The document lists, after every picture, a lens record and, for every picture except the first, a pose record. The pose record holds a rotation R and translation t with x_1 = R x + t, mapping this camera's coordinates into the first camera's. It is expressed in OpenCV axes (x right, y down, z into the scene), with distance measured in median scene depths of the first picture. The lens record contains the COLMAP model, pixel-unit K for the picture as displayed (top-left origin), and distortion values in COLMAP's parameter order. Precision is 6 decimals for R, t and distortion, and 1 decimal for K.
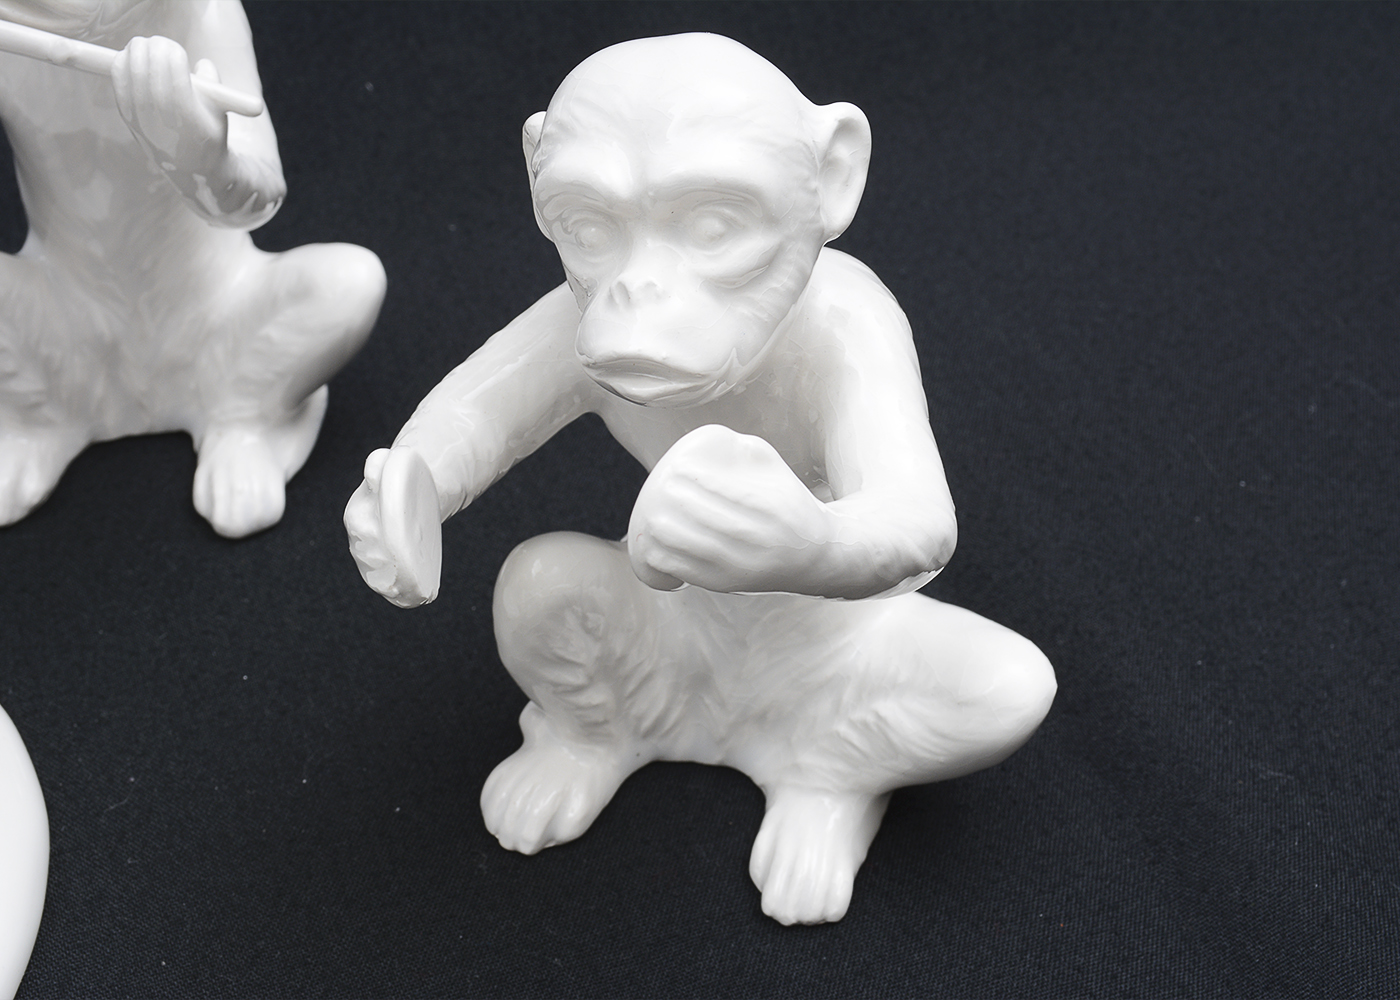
lens RADIAL K [[1965.6, 0, 711.9], [0, 1965.6, 495.3], [0, 0, 1]] dist [-0.037800, 0.000000]
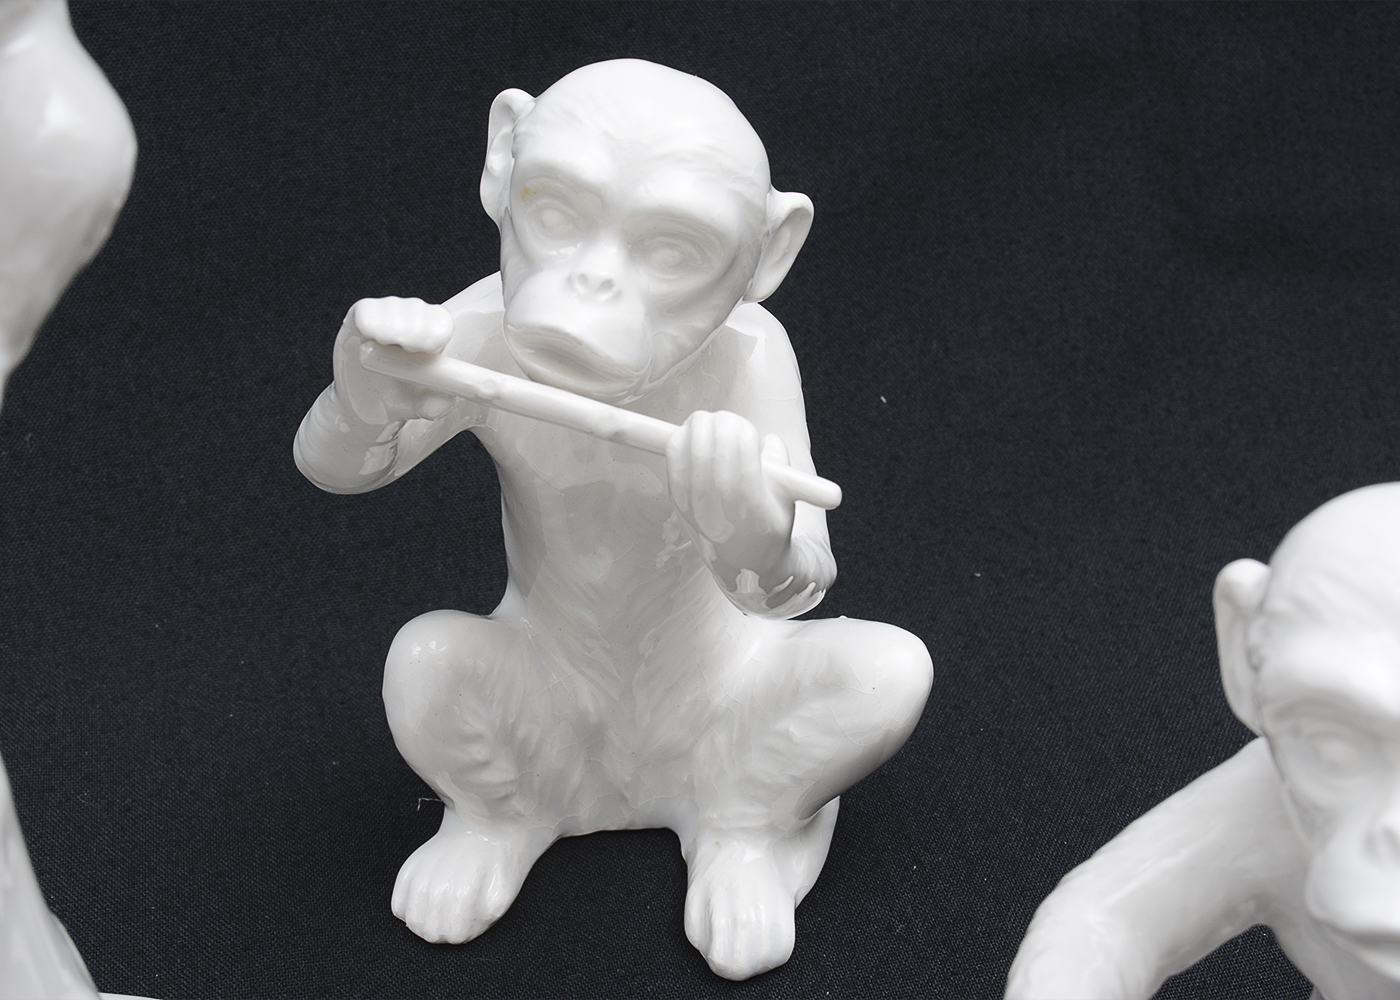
lens RADIAL K [[2217.8, 0, 699.8], [0, 2217.8, 507.3], [0, 0, 1]] dist [-0.004775, 0.000000]
pose [[0.984053, 0.044595, -0.172197, -0.112687], [-0.060847, 0.994056, -0.090284, -0.094030], [0.167147, 0.099322, 0.980916, 0.076866]]
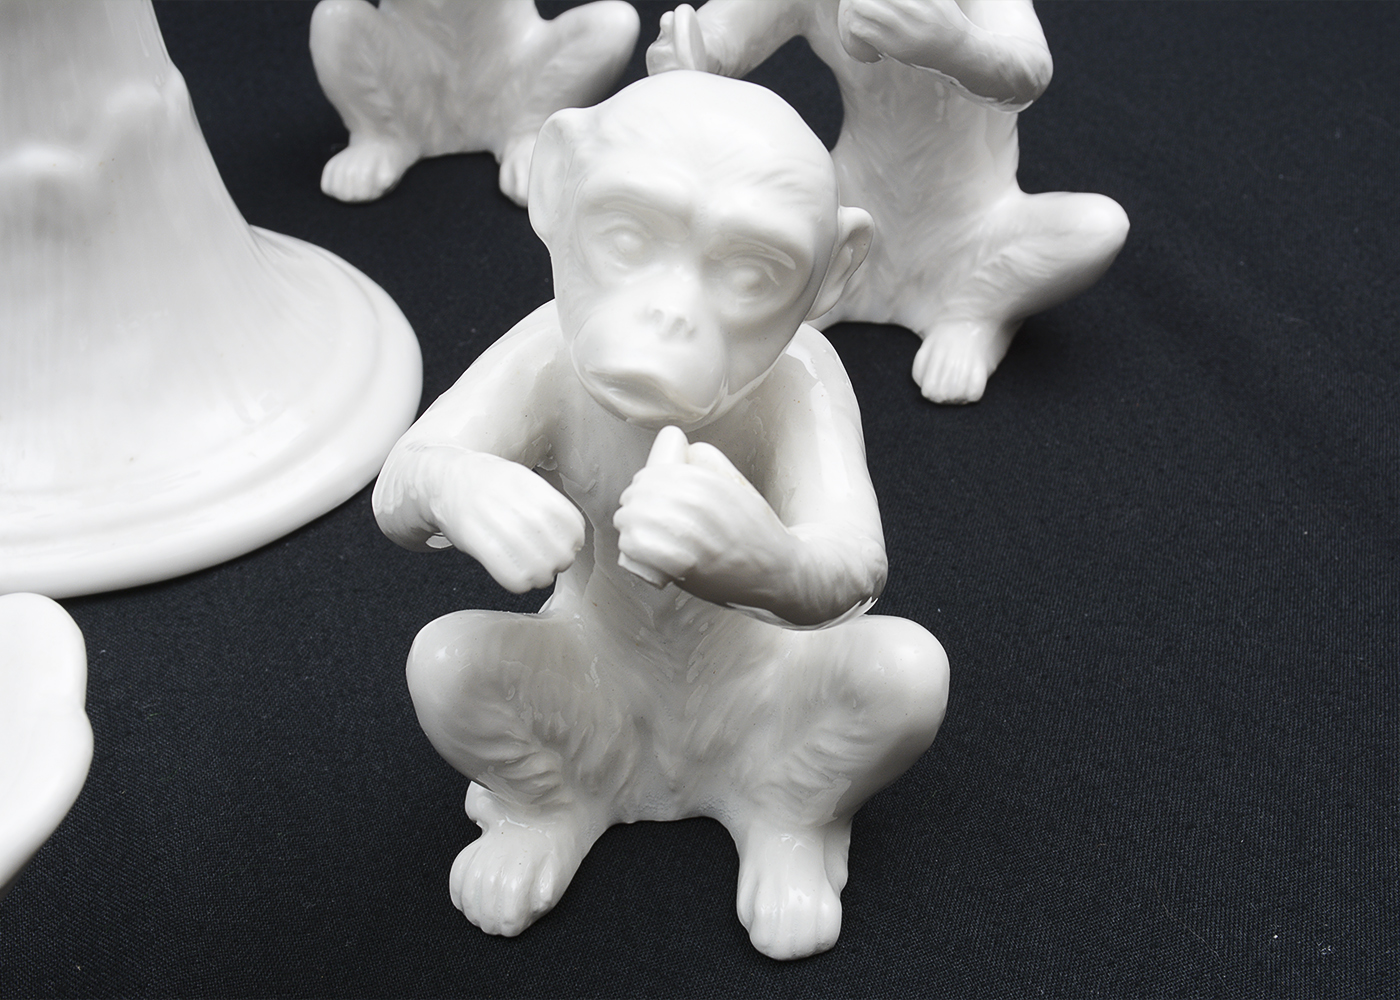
lens RADIAL K [[1907.0, 0, 703.5], [0, 1907.0, 495.8], [0, 0, 1]] dist [-0.039630, 0.000000]
pose [[0.997078, -0.007667, -0.075999, -0.023963], [0.003344, 0.998377, -0.056851, 0.315165], [0.076311, 0.056431, 0.995486, -0.324444]]
